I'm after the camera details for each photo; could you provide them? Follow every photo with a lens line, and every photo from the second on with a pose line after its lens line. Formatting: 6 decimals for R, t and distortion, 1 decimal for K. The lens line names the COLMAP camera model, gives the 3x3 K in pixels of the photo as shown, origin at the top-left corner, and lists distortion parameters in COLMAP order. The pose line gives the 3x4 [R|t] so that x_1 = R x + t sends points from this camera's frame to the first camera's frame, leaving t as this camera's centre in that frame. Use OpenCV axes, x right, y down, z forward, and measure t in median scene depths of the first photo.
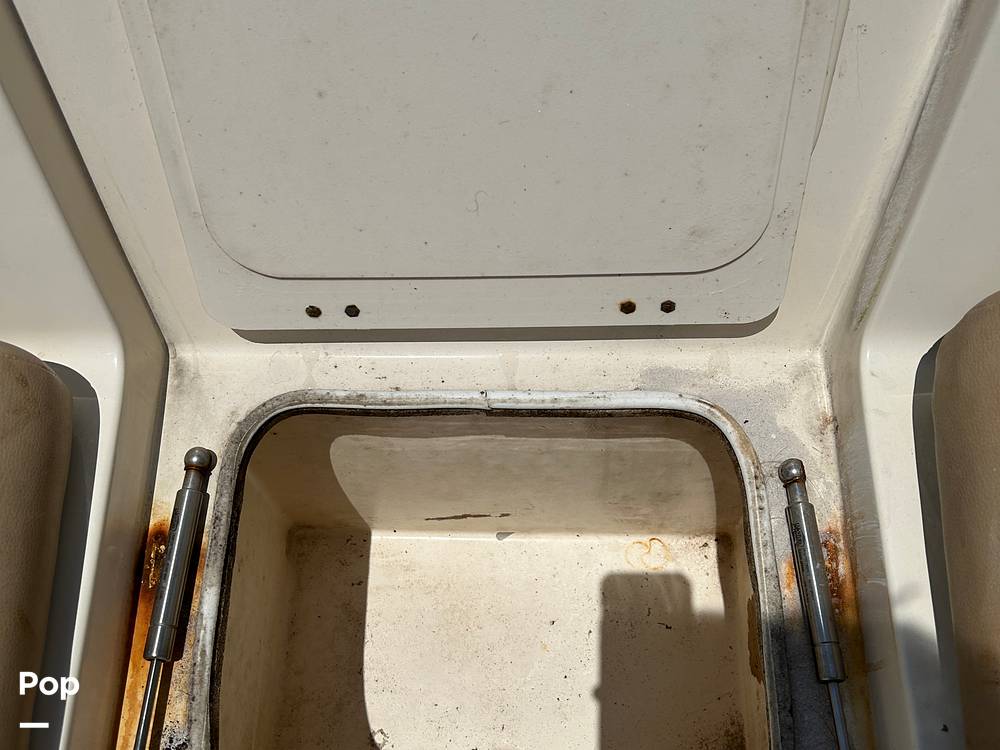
lens RADIAL K [[984.5, 0, 497.0], [0, 984.5, 374.7], [0, 0, 1]] dist [0.034136, 0.000000]
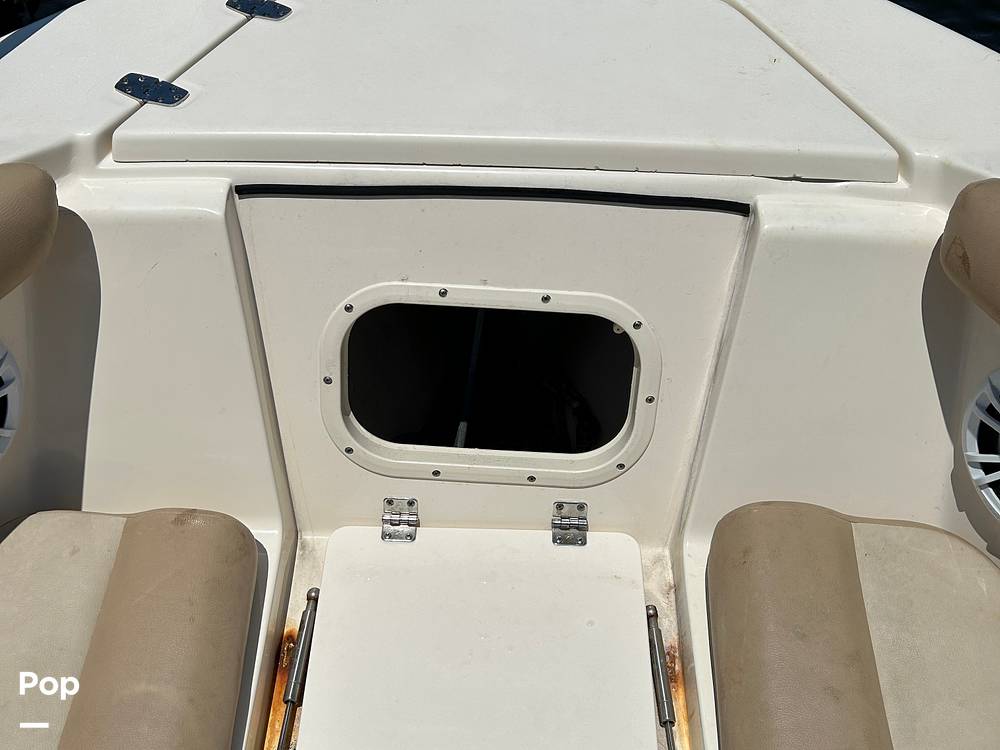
lens RADIAL K [[984.5, 0, 499.9], [0, 984.5, 375.4], [0, 0, 1]] dist [0.034136, 0.000000]
pose [[0.998150, 0.045434, 0.040407, -0.064020], [-0.031610, 0.955447, -0.293466, 0.221175], [-0.051940, 0.291646, 0.955115, -0.816798]]
